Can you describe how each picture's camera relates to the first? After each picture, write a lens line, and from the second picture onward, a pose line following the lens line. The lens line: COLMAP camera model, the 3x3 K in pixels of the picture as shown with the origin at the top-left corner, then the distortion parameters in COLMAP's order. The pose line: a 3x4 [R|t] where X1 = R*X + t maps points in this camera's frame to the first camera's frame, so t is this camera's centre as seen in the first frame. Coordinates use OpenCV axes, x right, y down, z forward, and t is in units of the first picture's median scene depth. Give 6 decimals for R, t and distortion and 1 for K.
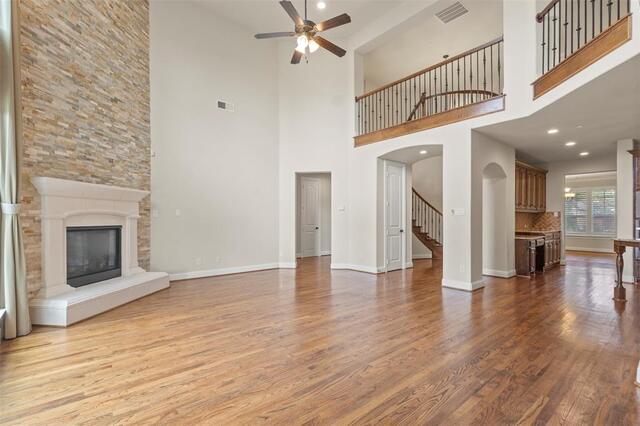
lens RADIAL K [[296.9, 0, 318.5], [0, 296.9, 217.3], [0, 0, 1]] dist [0.002456, 0.000323]
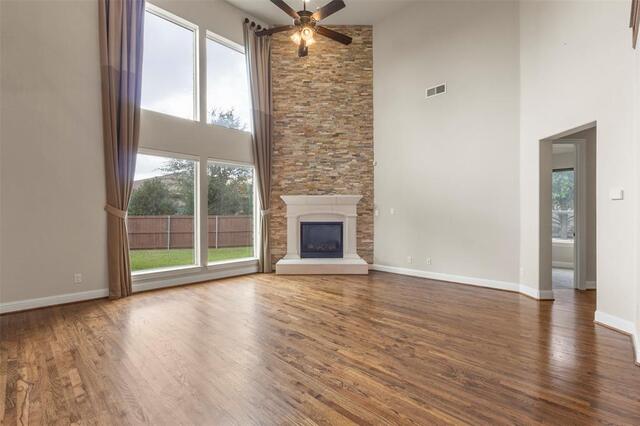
lens RADIAL K [[295.4, 0, 320.0], [0, 295.4, 213.0], [0, 0, 1]] dist [0.001549, 0.000073]
pose [[0.105793, -0.003624, -0.994382, 0.768007], [0.007888, 0.999965, -0.002805, -0.012071], [0.994357, -0.007547, 0.105818, 0.802113]]
